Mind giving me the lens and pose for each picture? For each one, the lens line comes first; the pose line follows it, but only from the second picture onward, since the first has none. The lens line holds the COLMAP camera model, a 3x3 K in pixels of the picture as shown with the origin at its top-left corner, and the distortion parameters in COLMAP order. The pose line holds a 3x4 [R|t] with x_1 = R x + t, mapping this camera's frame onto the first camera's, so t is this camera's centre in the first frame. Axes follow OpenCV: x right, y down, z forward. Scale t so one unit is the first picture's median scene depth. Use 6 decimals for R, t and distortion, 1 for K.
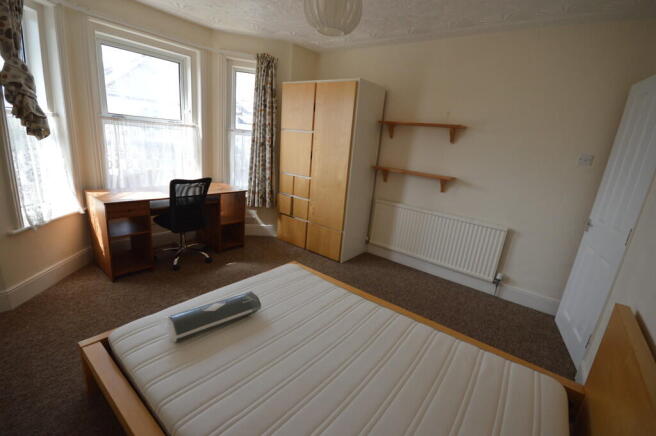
lens RADIAL K [[294.4, 0, 325.4], [0, 294.4, 217.9], [0, 0, 1]] dist [-0.003353, -0.001460]
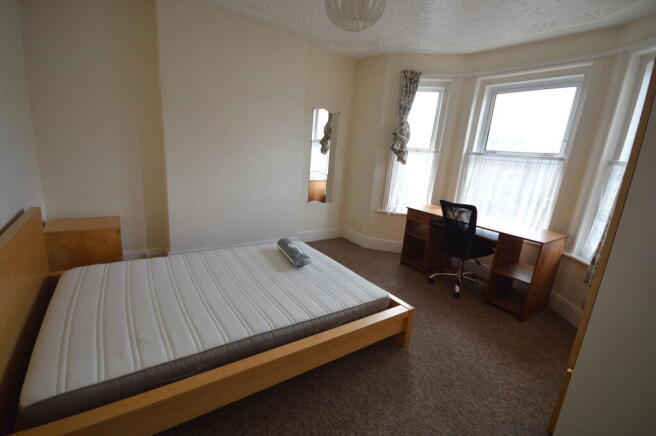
lens RADIAL K [[294.4, 0, 324.7], [0, 294.4, 218.8], [0, 0, 1]] dist [-0.003353, -0.001460]
pose [[-0.287505, 0.107273, -0.951753, 0.568654], [-0.350536, 0.912979, 0.208793, -0.121376], [0.891328, 0.393652, -0.224883, 0.766170]]
